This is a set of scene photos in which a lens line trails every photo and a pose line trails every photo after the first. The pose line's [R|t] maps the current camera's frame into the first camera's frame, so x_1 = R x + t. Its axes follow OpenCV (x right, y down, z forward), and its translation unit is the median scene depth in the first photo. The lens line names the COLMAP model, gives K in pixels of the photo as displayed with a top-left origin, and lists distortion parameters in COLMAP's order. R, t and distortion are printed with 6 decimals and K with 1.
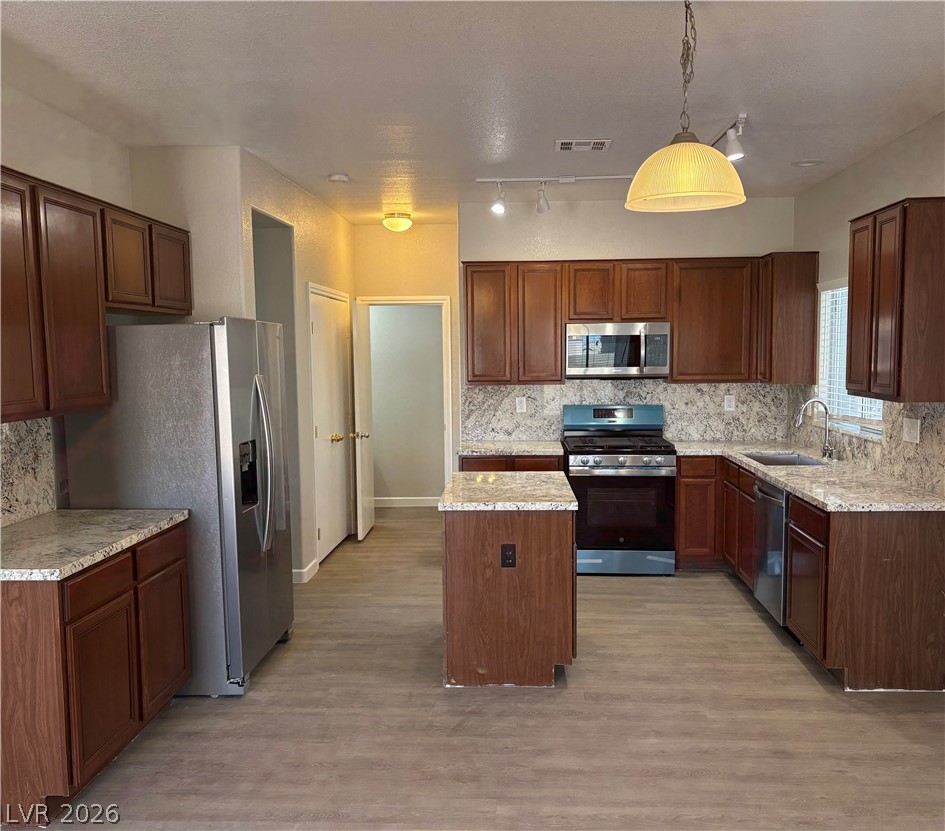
lens RADIAL K [[932.3, 0, 472.8], [0, 932.3, 463.7], [0, 0, 1]] dist [-0.006846, 0.000000]
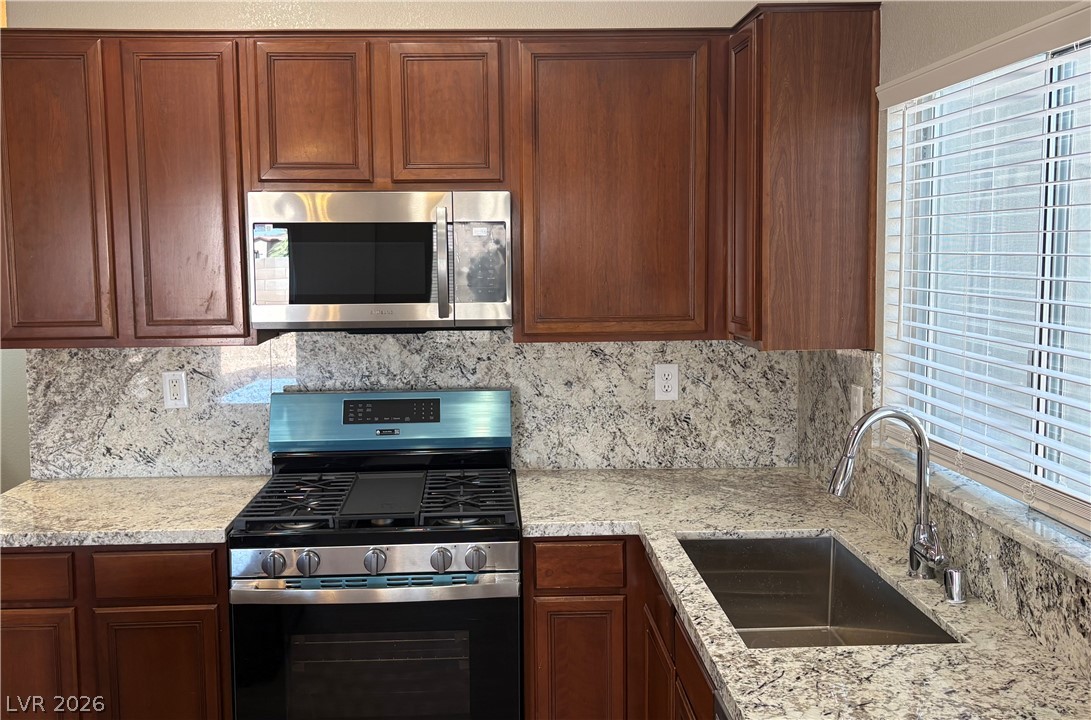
lens RADIAL K [[1078.8, 0, 545.2], [0, 1078.8, 357.3], [0, 0, 1]] dist [0.058475, 0.000000]
pose [[0.993059, -0.011681, 0.117034, 0.169901], [0.013778, 0.999758, -0.017125, -0.071997], [-0.116806, 0.018618, 0.992980, 0.536866]]
